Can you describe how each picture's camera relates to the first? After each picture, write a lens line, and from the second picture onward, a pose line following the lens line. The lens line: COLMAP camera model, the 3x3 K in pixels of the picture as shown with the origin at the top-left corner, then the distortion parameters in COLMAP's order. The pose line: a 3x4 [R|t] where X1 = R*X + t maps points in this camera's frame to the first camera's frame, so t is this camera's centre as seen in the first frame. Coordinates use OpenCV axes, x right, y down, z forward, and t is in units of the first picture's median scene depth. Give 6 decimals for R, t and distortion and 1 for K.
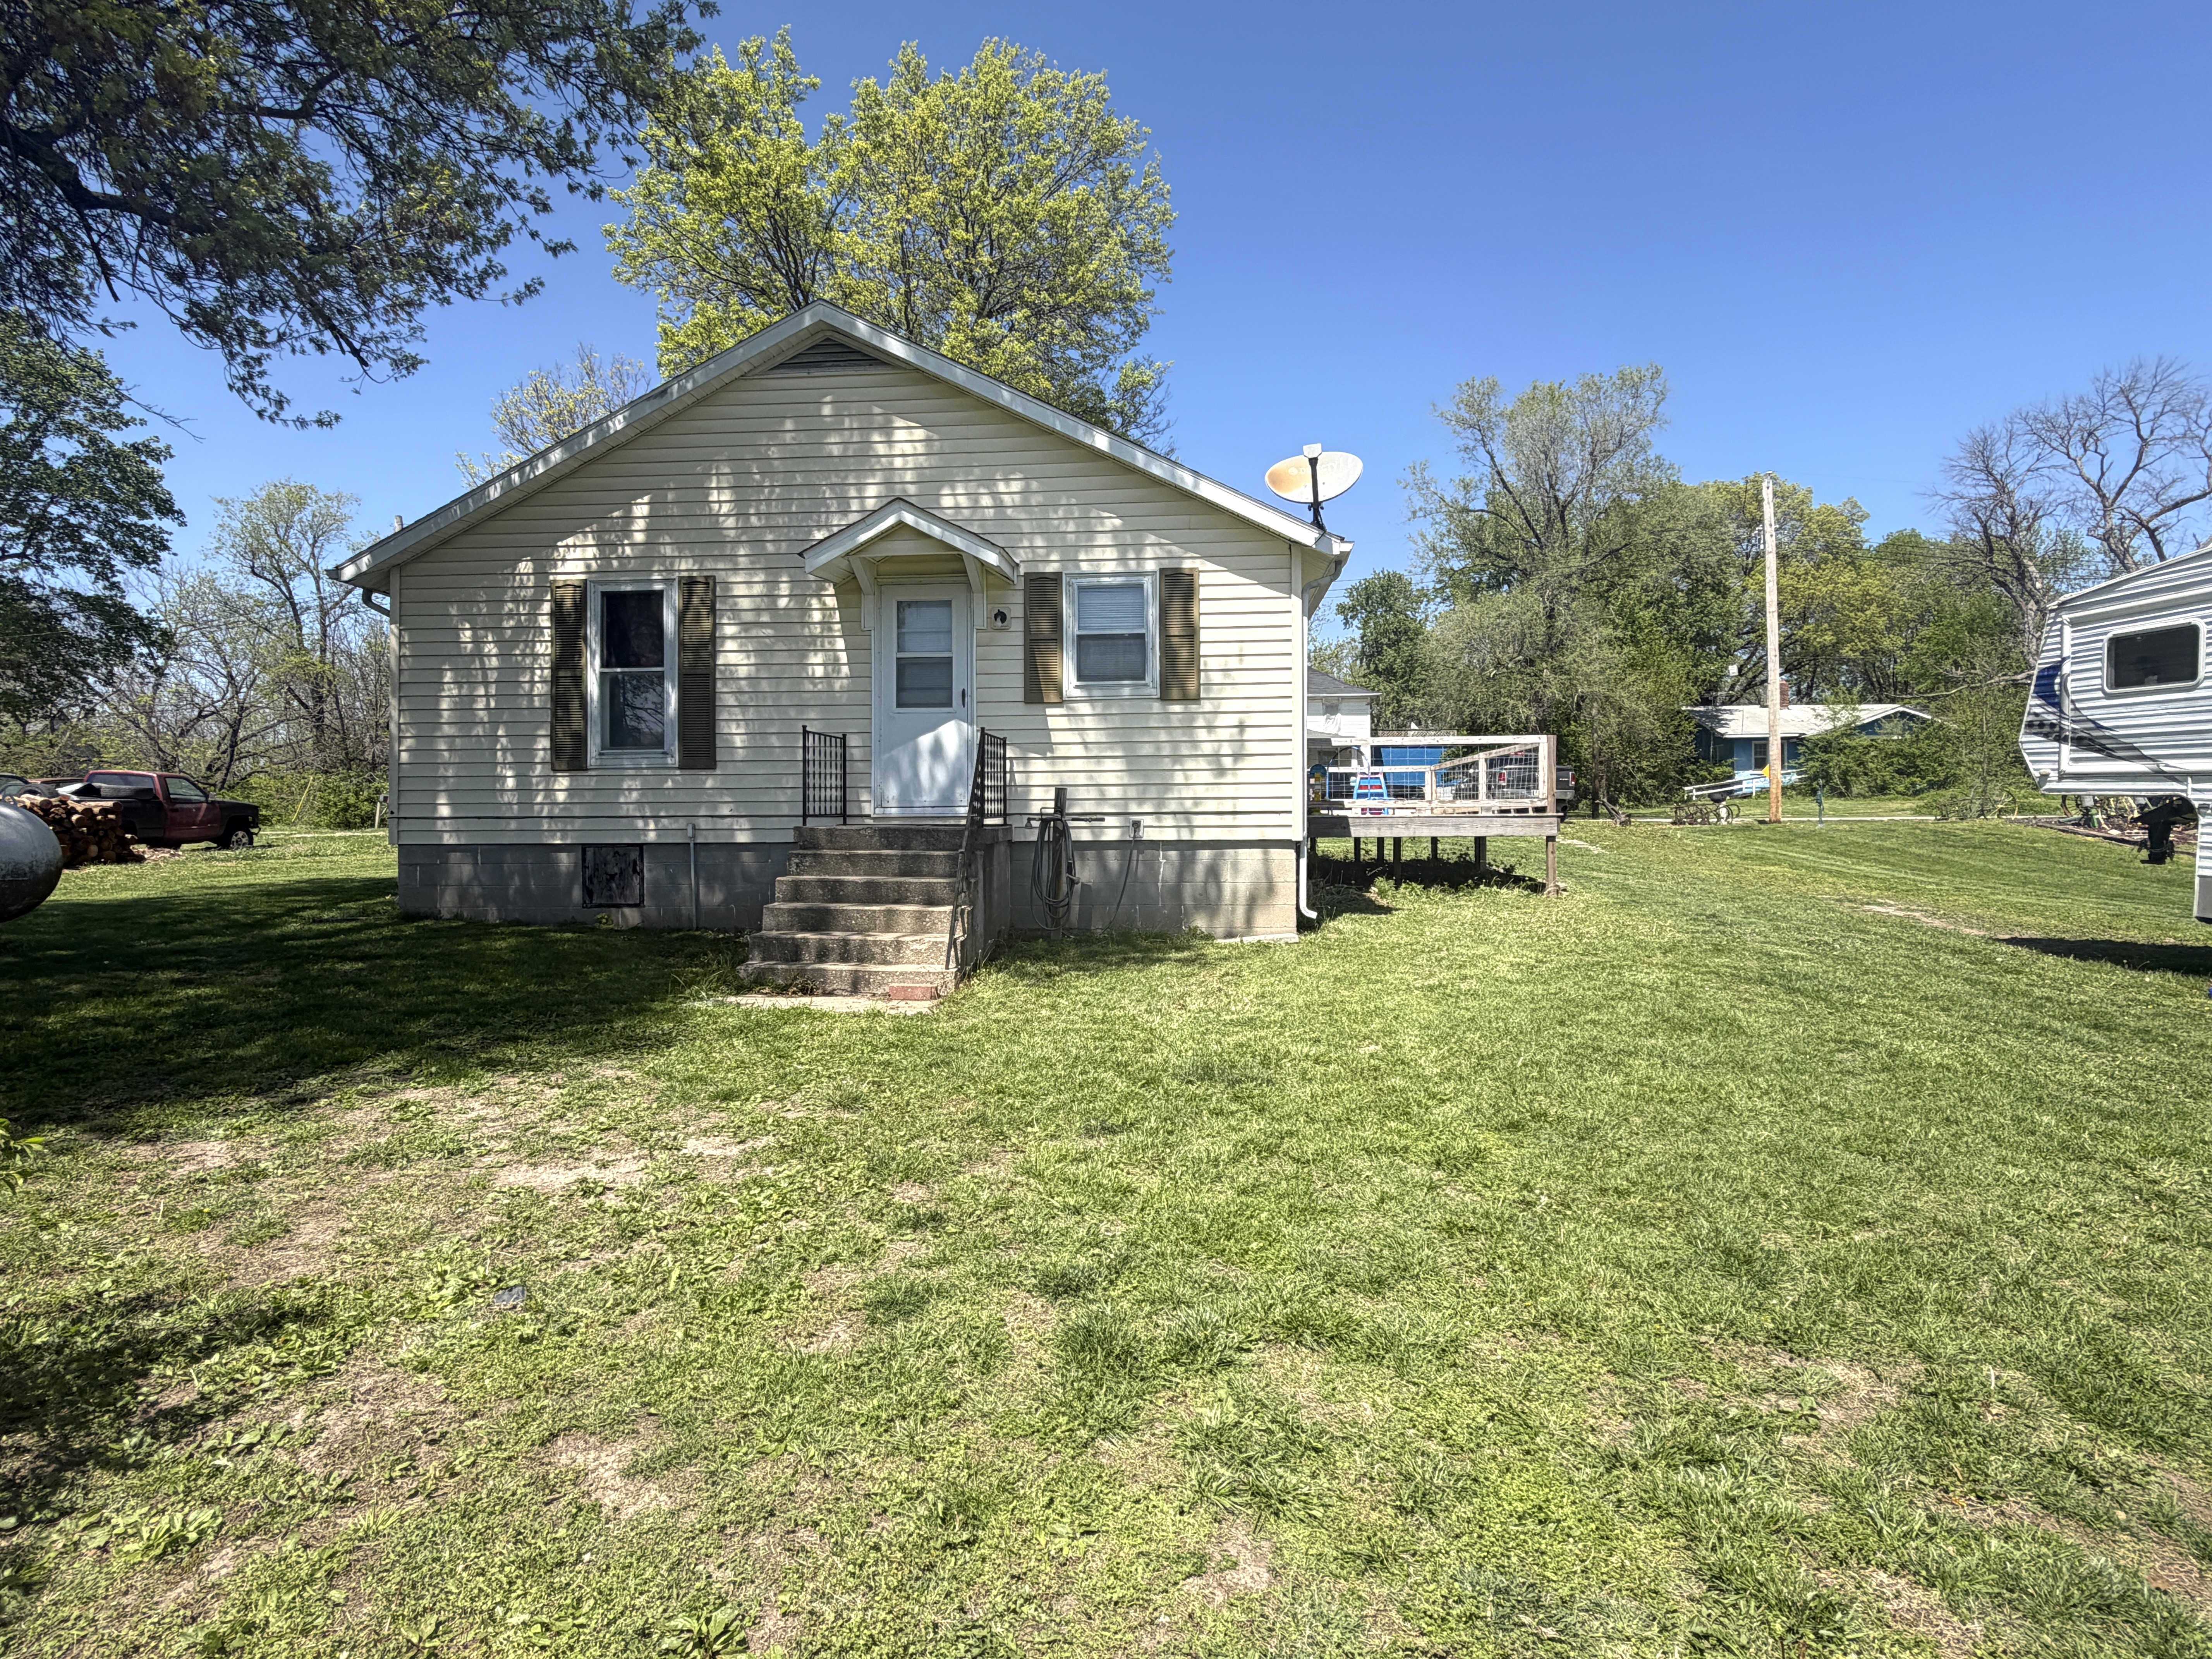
lens RADIAL K [[1086.0, 0, 1094.7], [0, 1086.0, 825.5], [0, 0, 1]] dist [0.009697, -0.008879]
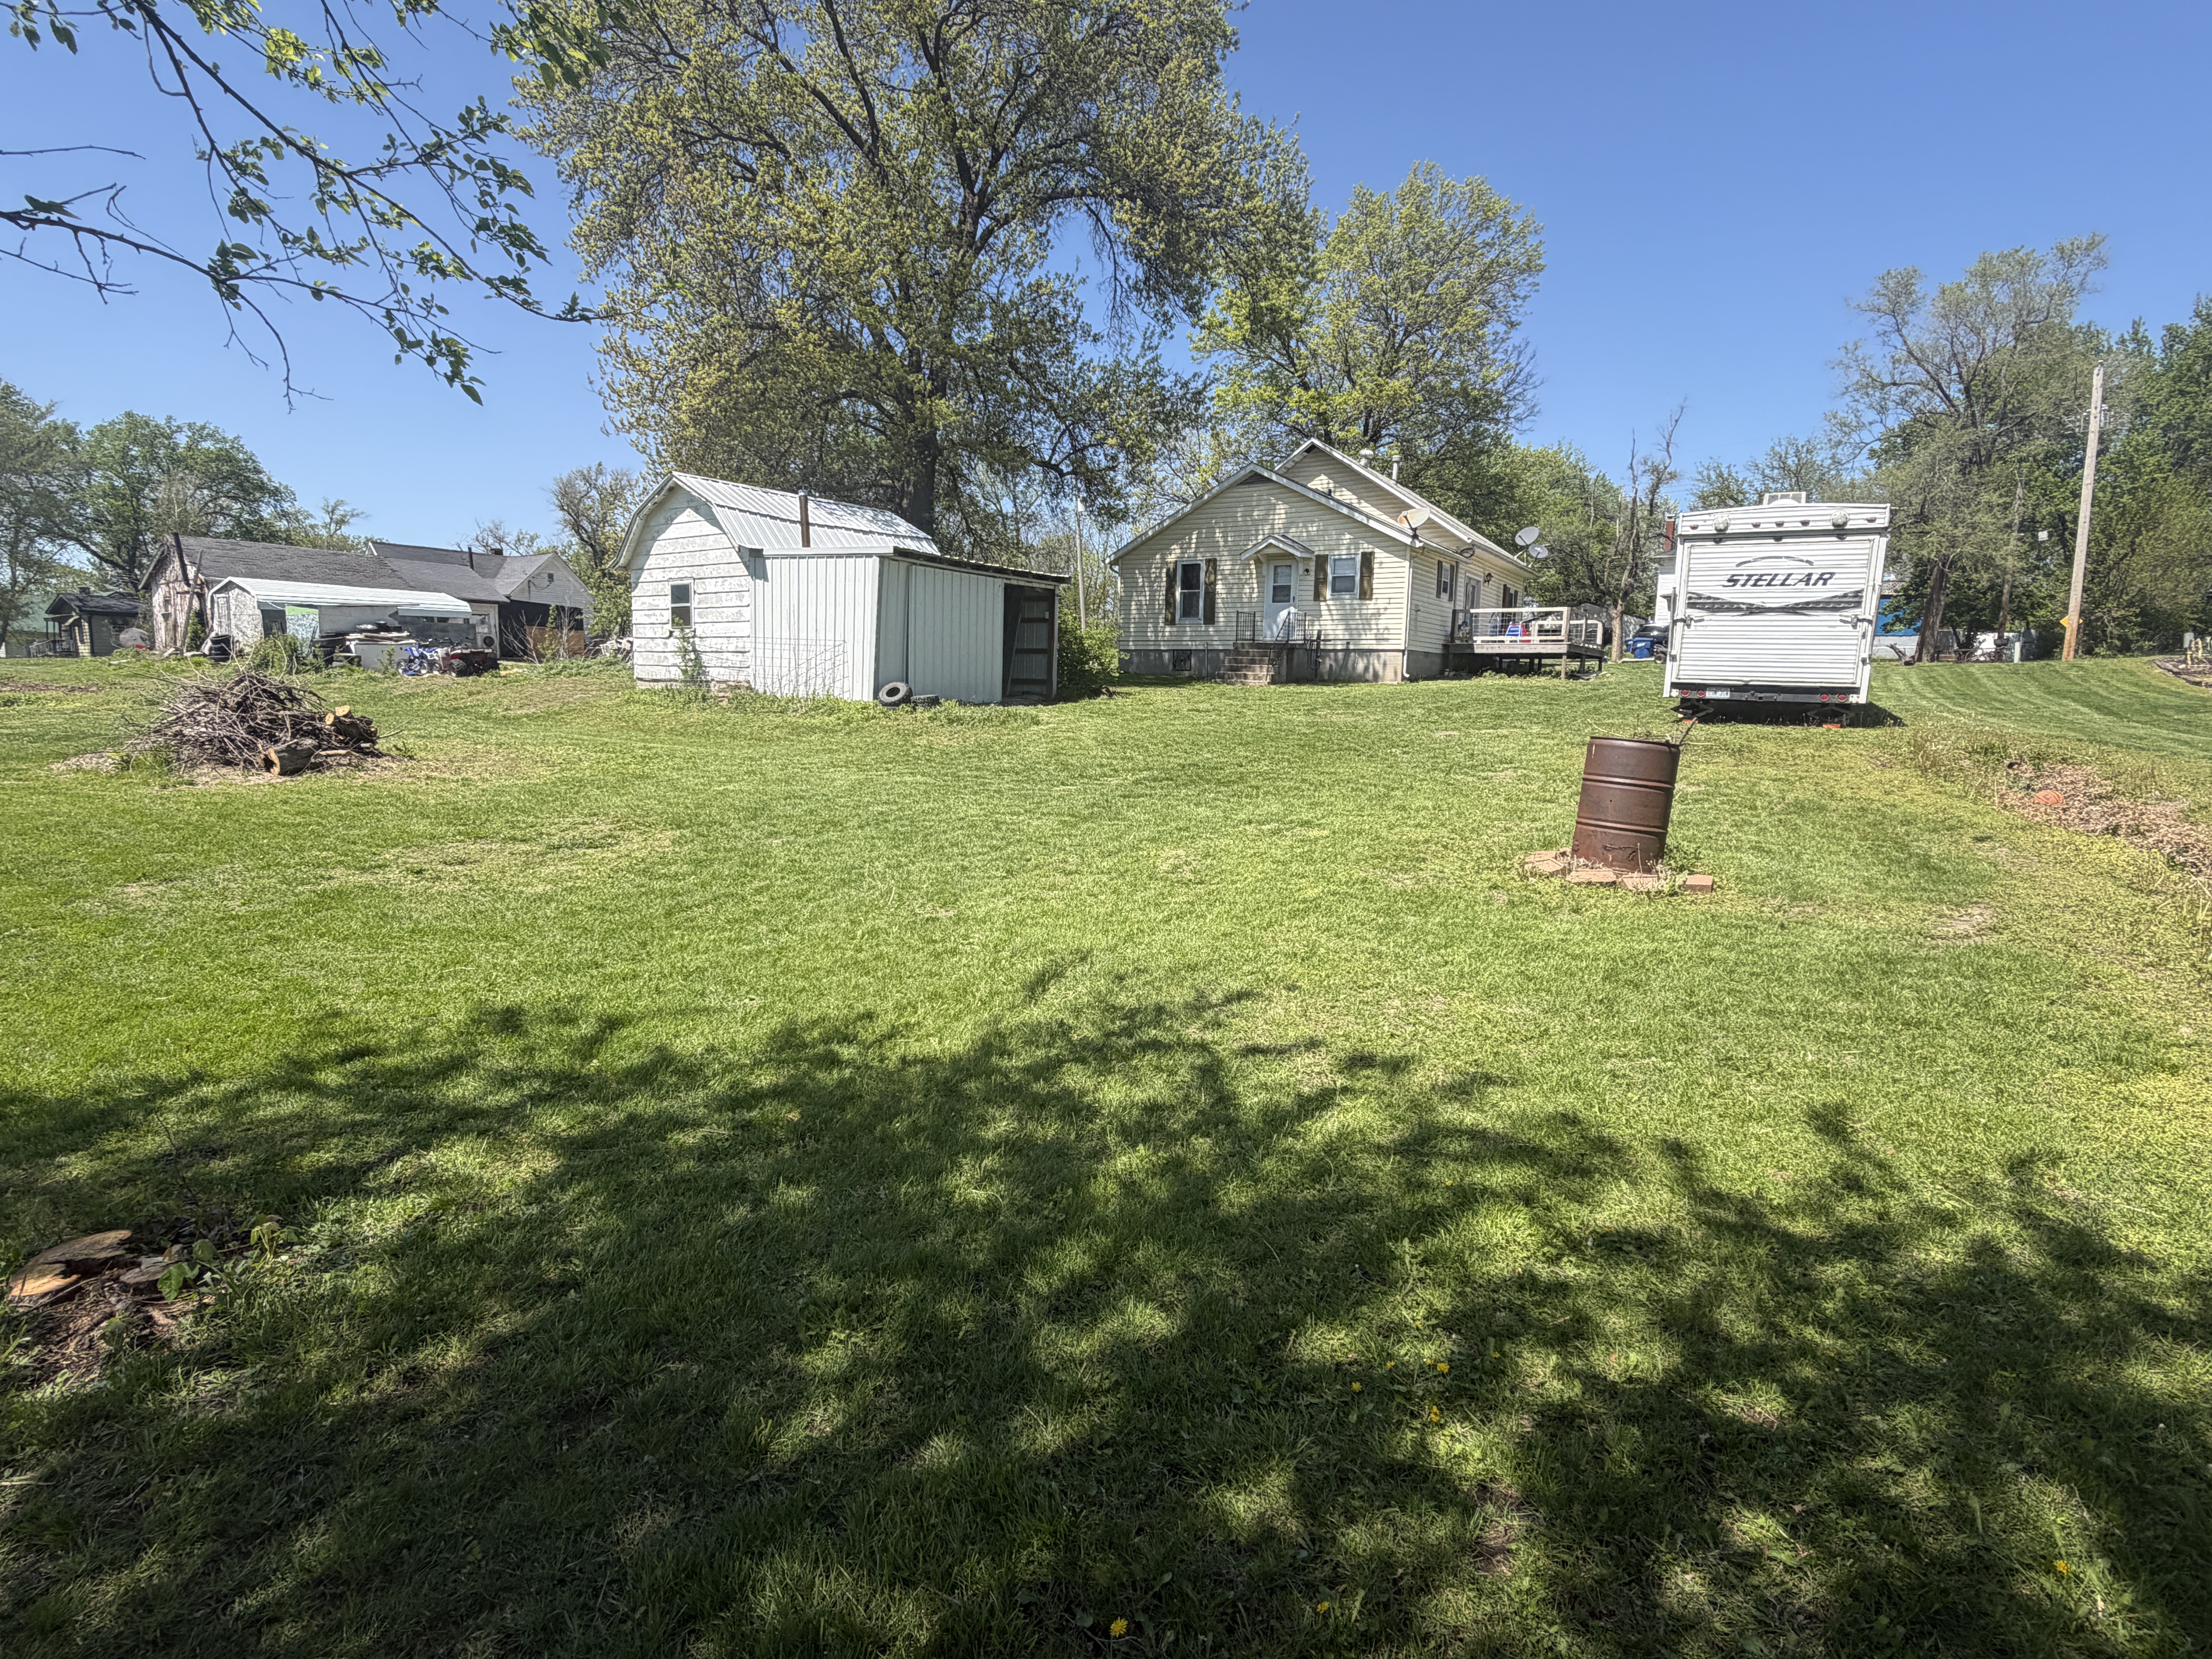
lens RADIAL K [[1086.0, 0, 1094.7], [0, 1086.0, 825.5], [0, 0, 1]] dist [0.009697, -0.008879]
pose [[0.889462, 0.080716, -0.449825, 0.759279], [-0.019894, 0.990185, 0.138339, 0.090159], [0.456577, -0.114098, 0.882338, -1.882829]]
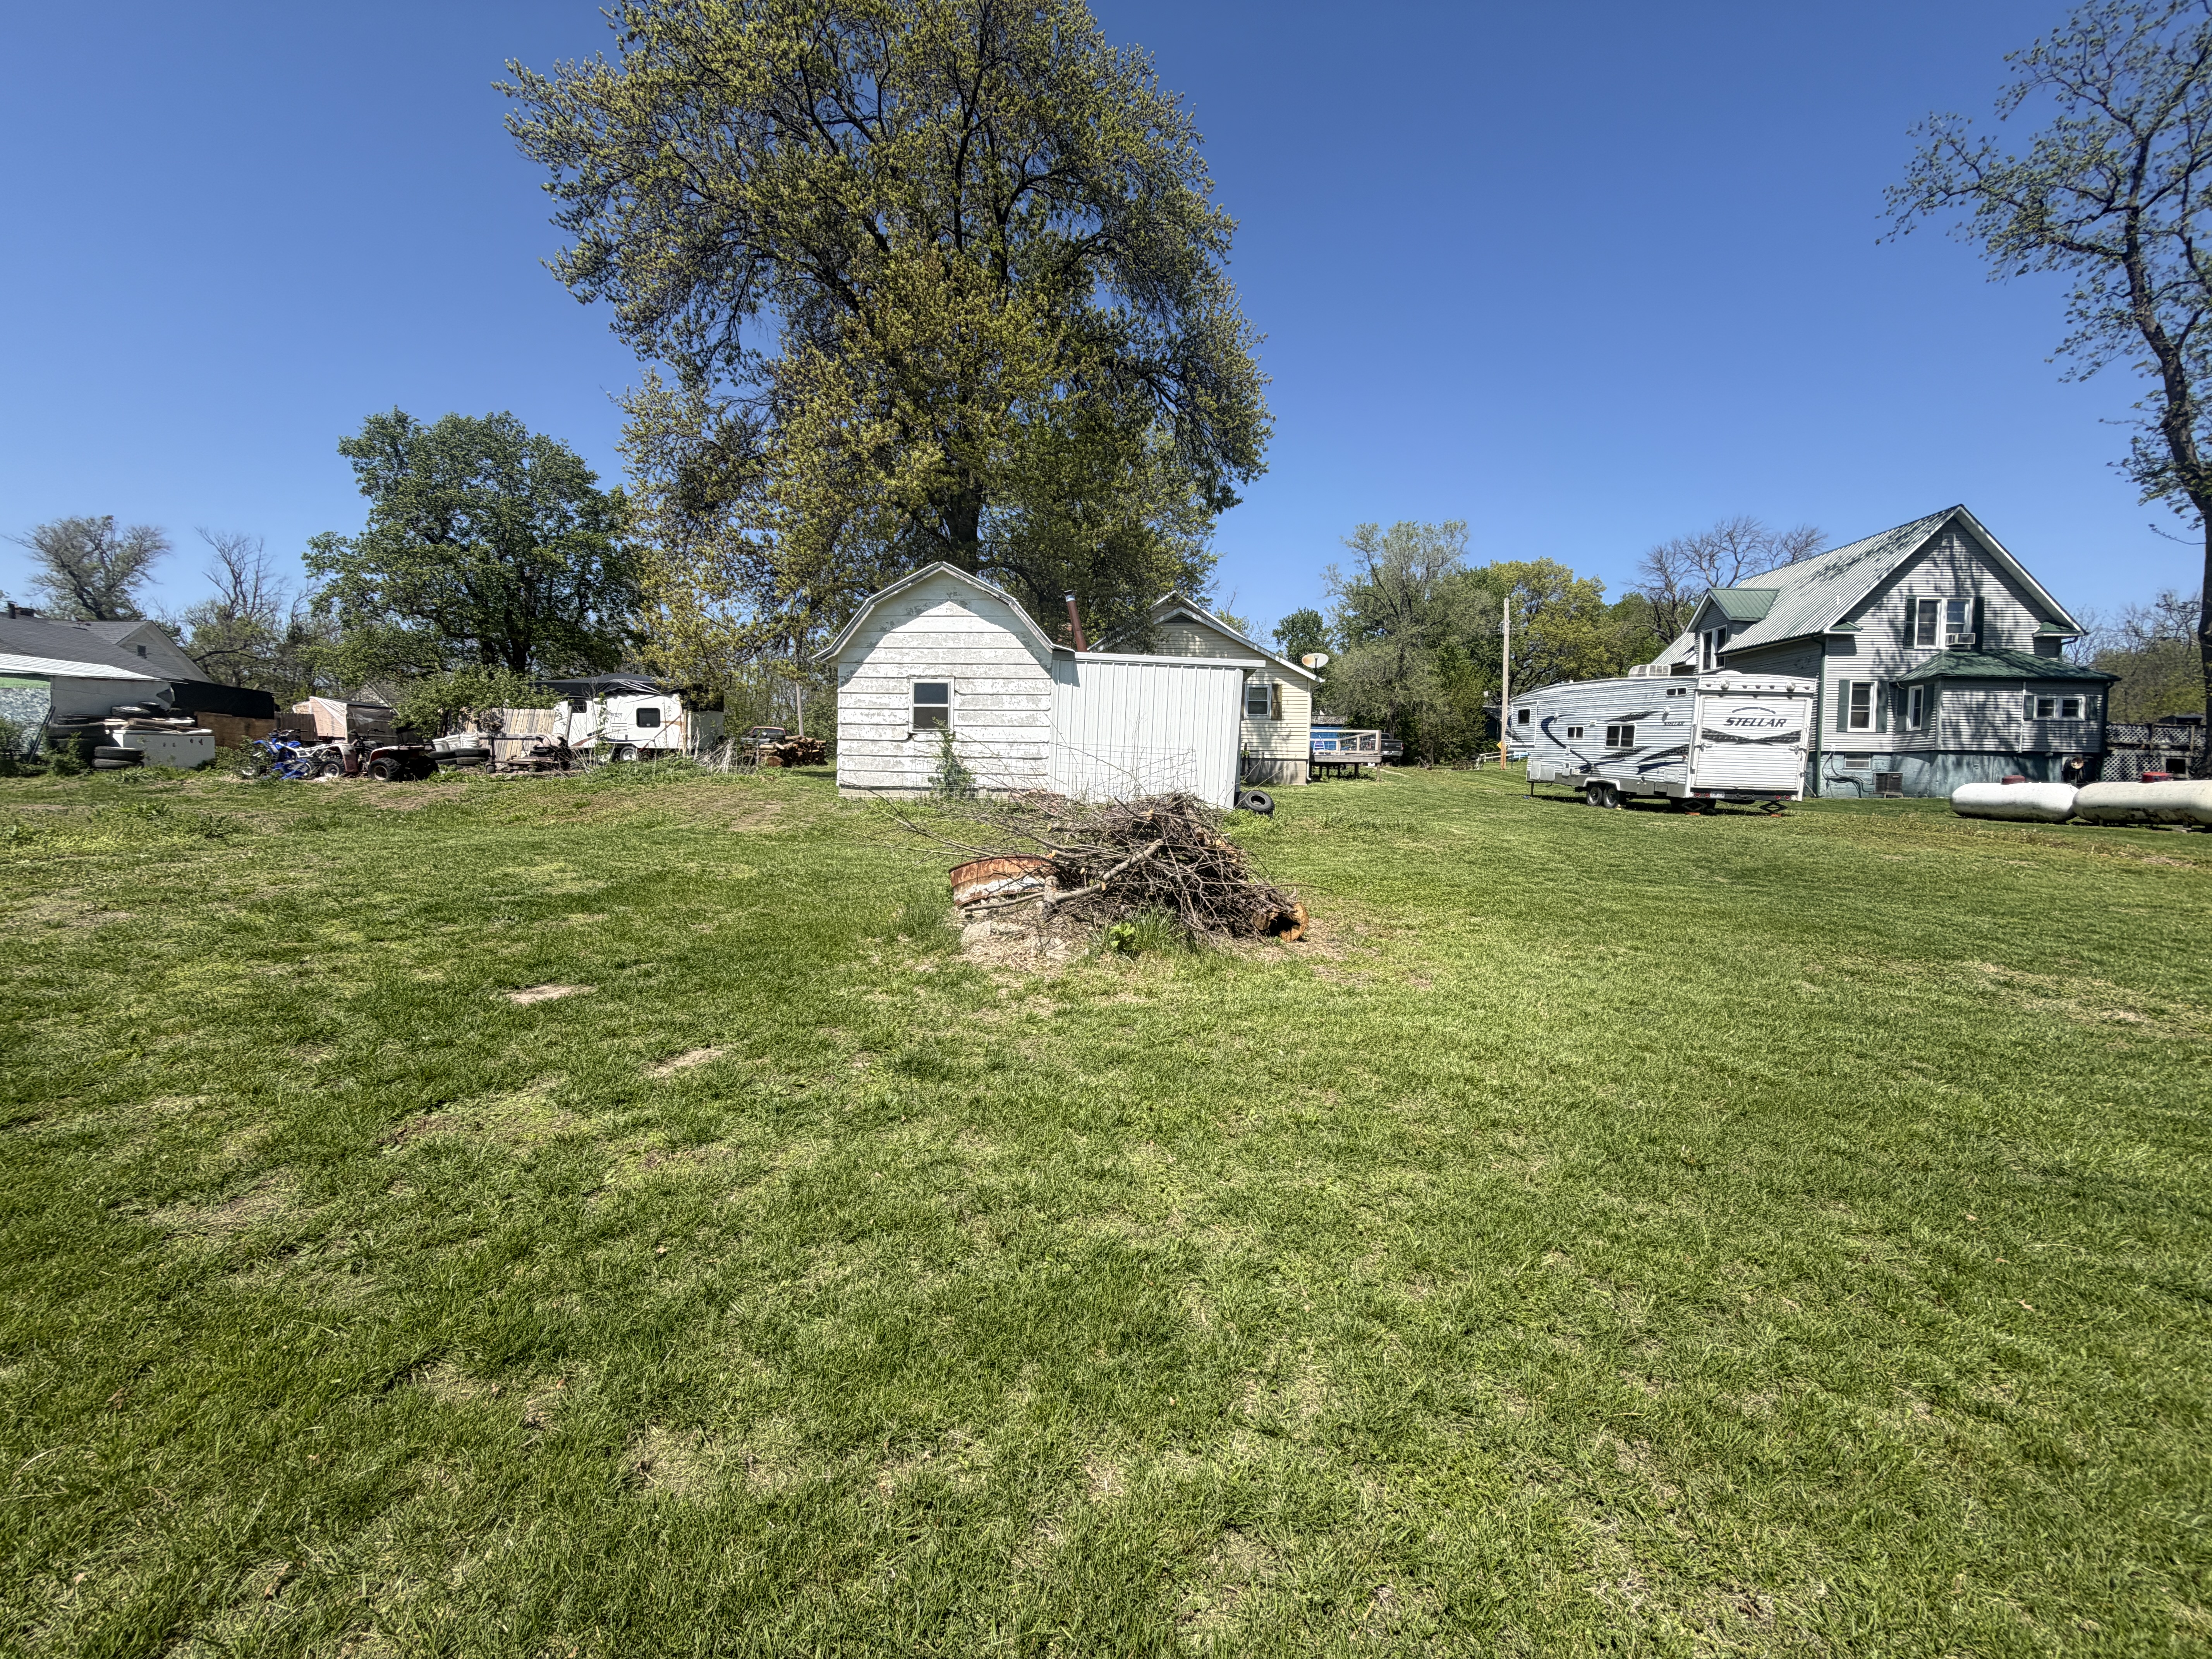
lens RADIAL K [[879.2, 0, 1099.6], [0, 879.2, 830.0], [0, 0, 1]] dist [-0.000383, 0.000169]
pose [[0.998421, 0.019330, 0.052745, -0.652928], [-0.022340, 0.998119, 0.057086, 0.097936], [-0.051542, -0.058174, 0.996975, -1.903946]]
